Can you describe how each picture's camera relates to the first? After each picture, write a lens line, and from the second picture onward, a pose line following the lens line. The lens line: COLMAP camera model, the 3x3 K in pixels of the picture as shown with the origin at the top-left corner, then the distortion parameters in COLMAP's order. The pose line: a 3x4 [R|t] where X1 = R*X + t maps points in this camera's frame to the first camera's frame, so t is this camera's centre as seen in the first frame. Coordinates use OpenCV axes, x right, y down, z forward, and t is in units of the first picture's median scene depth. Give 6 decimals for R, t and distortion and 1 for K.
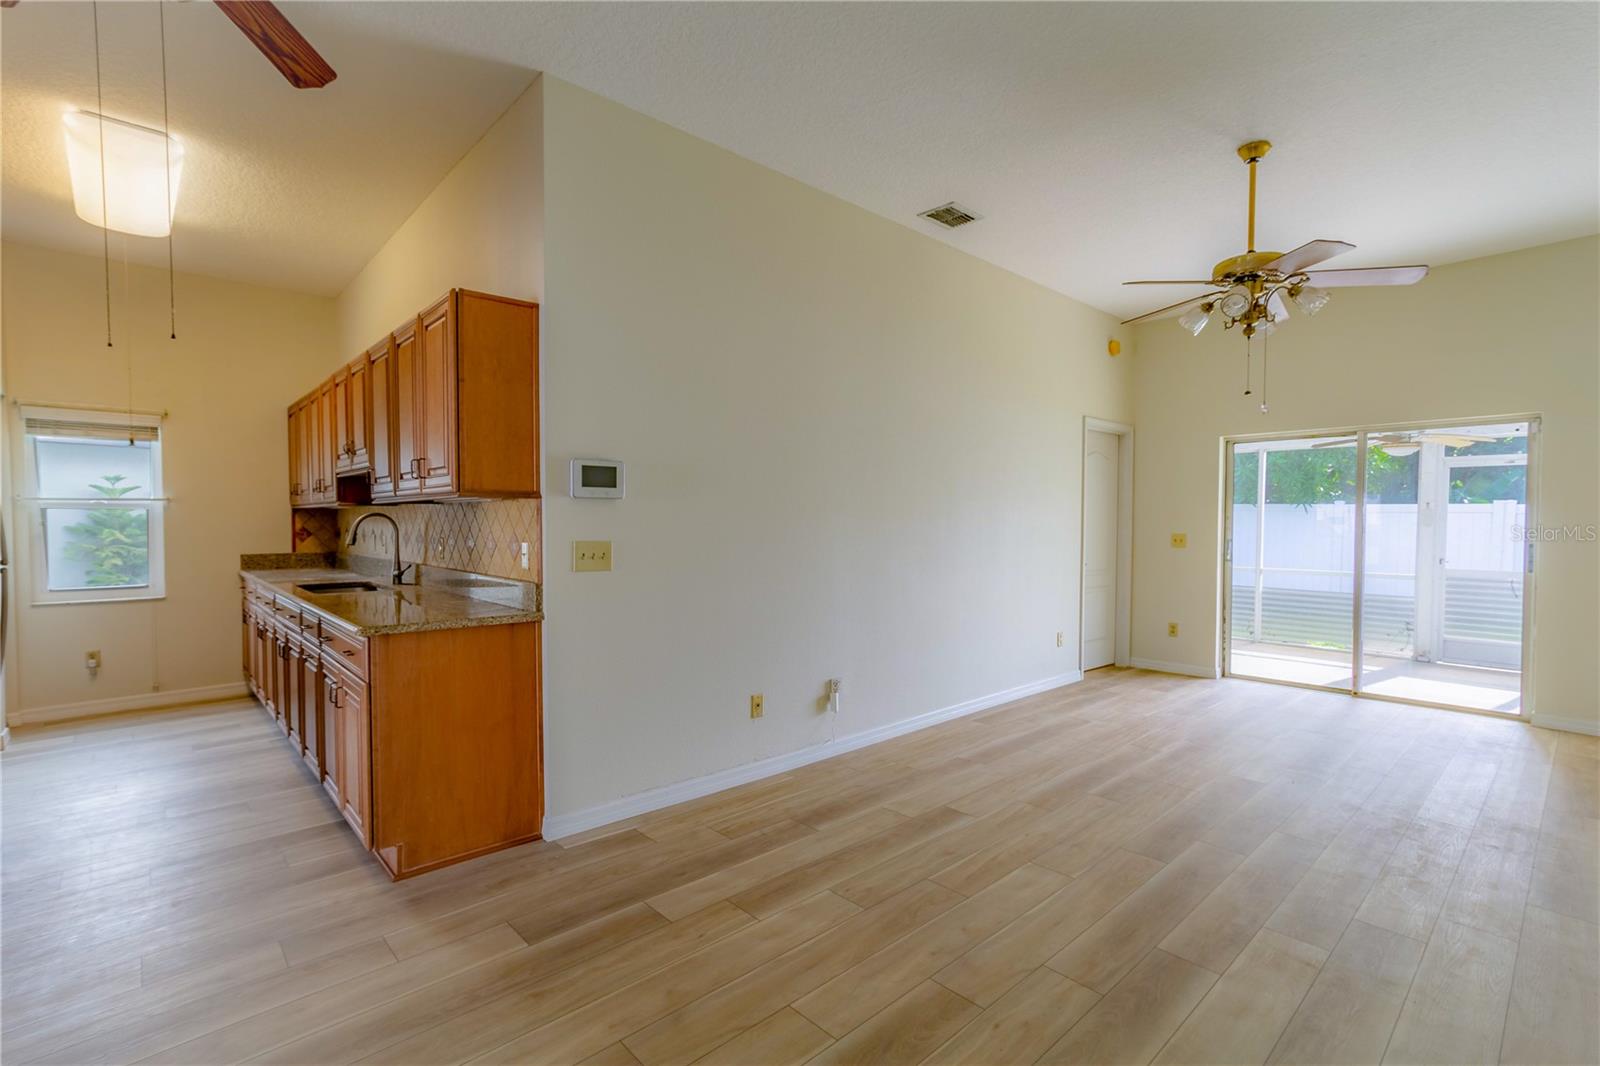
lens RADIAL K [[743.2, 0, 800.0], [0, 743.2, 533.0], [0, 0, 1]] dist [0.000540, 0.000139]
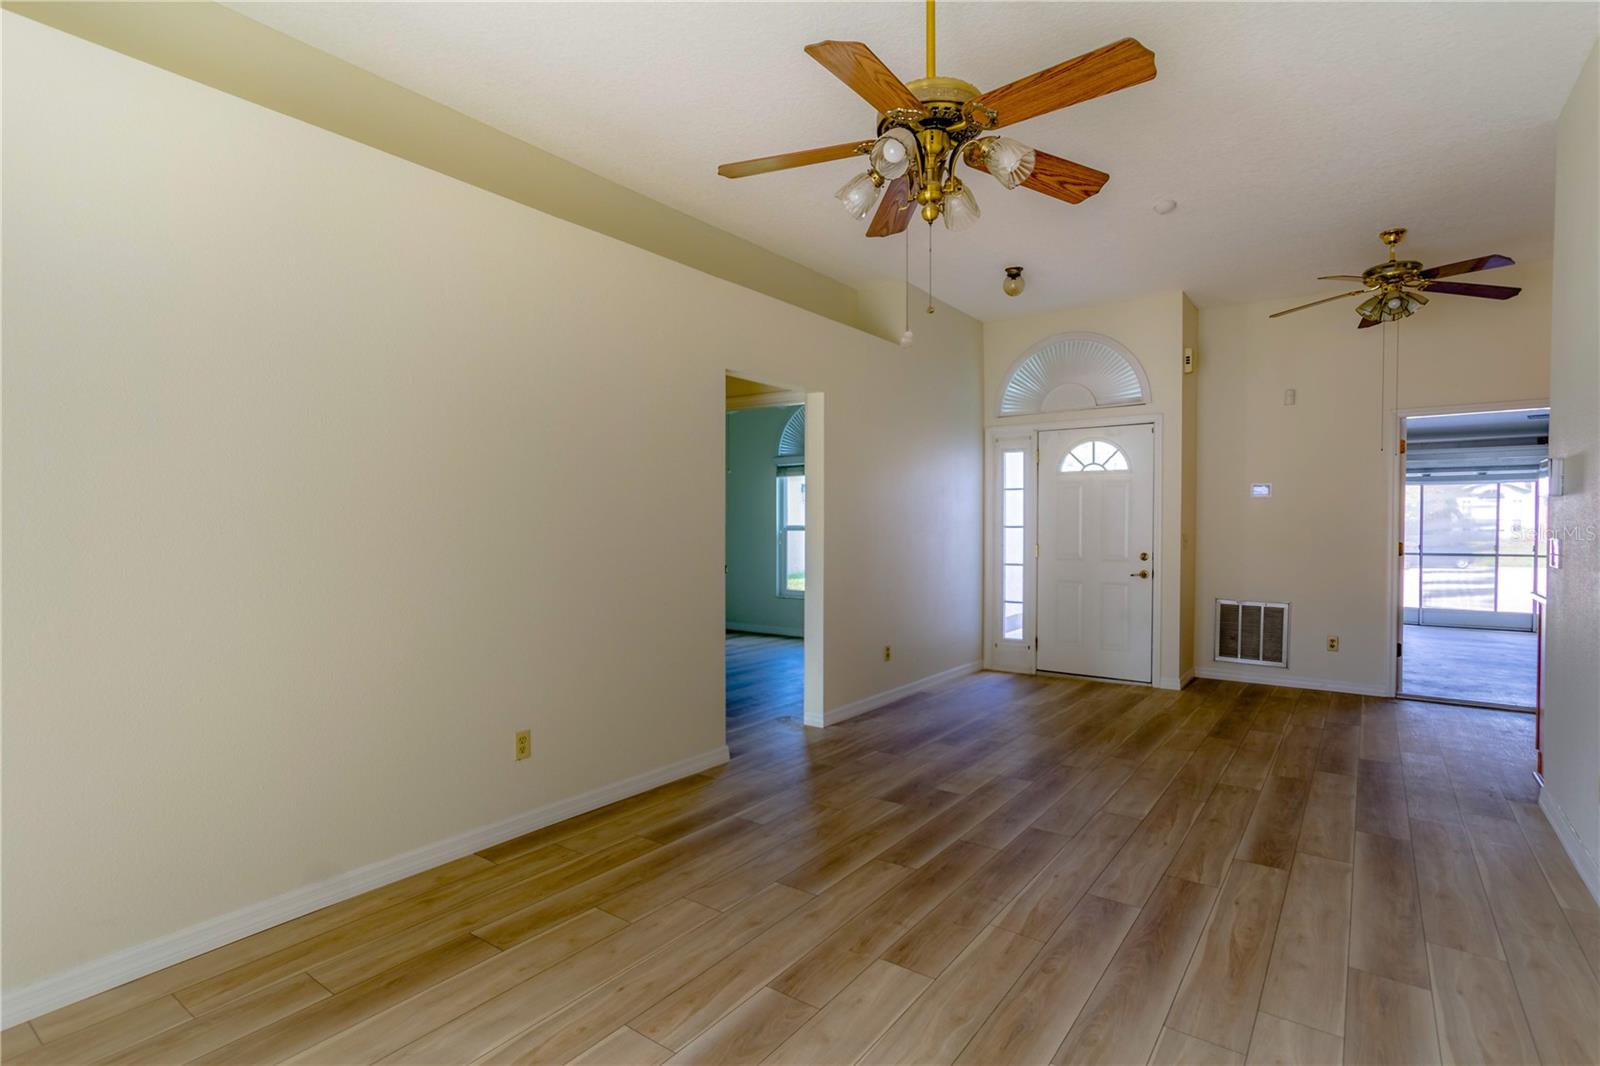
lens RADIAL K [[779.7, 0, 800.0], [0, 779.7, 533.0], [0, 0, 1]] dist [0.000518, 0.000114]
pose [[-0.982531, -0.002946, -0.186076, 0.797043], [-0.008231, 0.999584, 0.027640, -0.015938], [0.185918, 0.028689, -0.982146, 1.572488]]
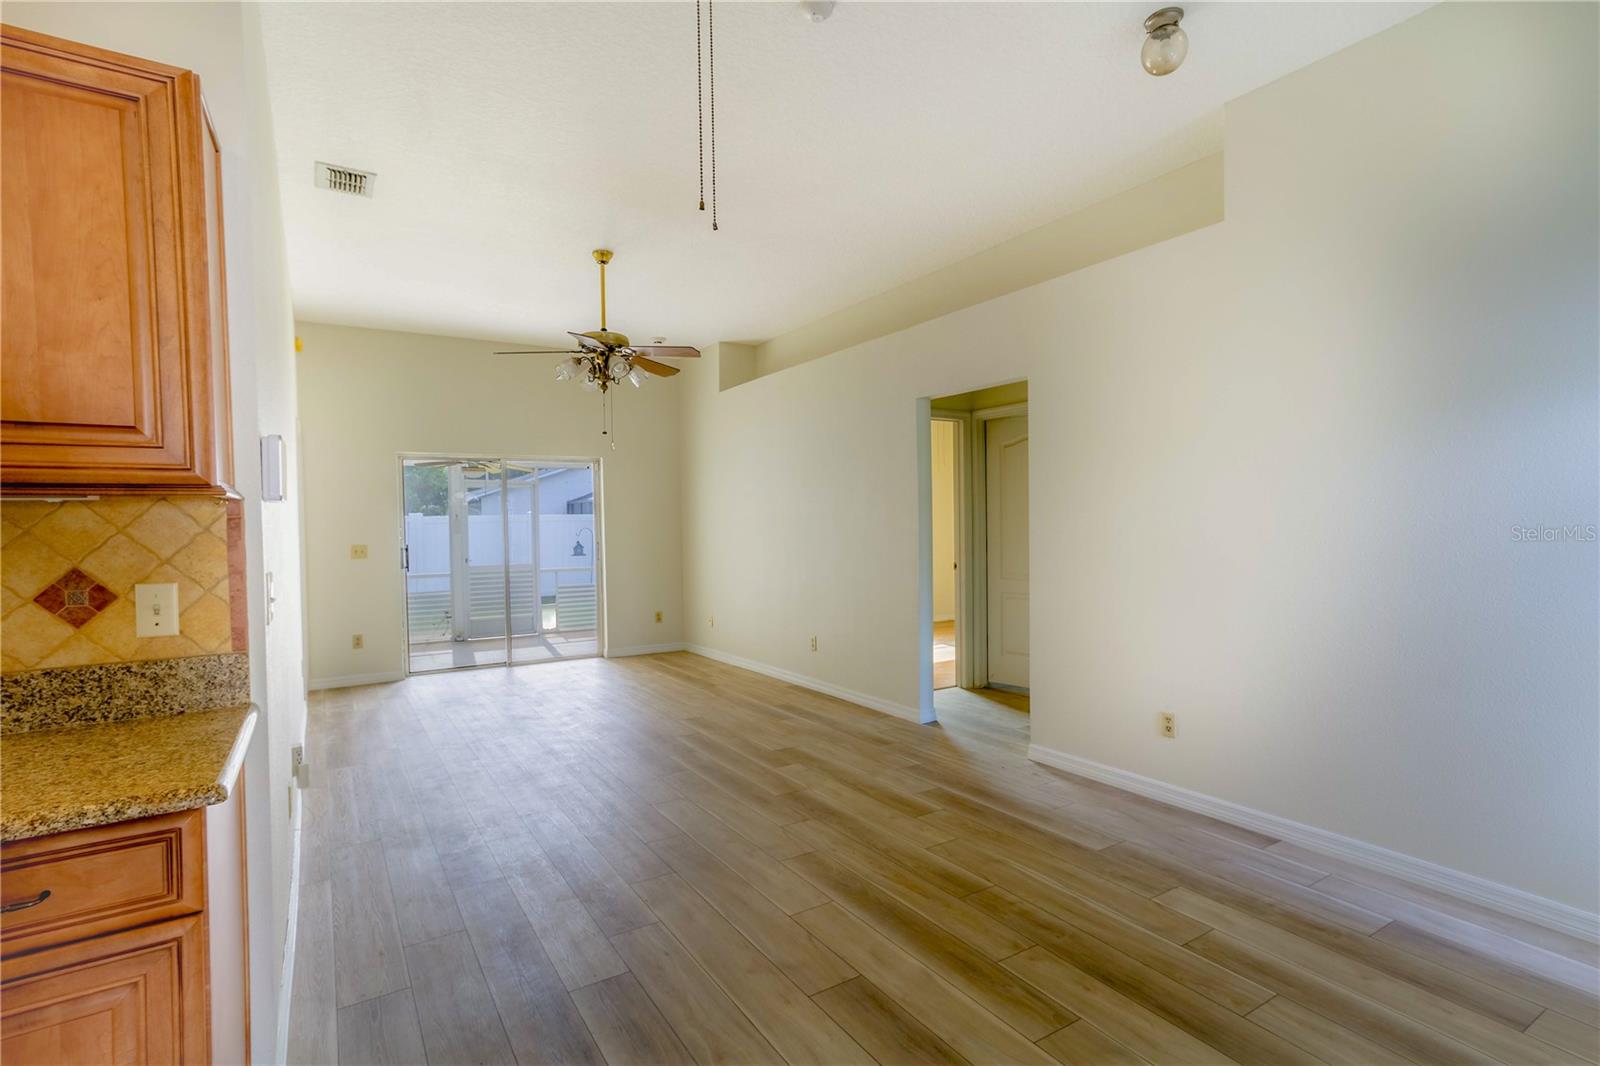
lens RADIAL K [[765.4, 0, 800.0], [0, 765.4, 533.0], [0, 0, 1]] dist [-0.000995, -0.000118]
pose [[0.180982, -0.019459, 0.983294, -0.678198], [0.036553, 0.999247, 0.013047, -0.012254], [-0.982807, 0.033582, 0.181557, 0.391688]]
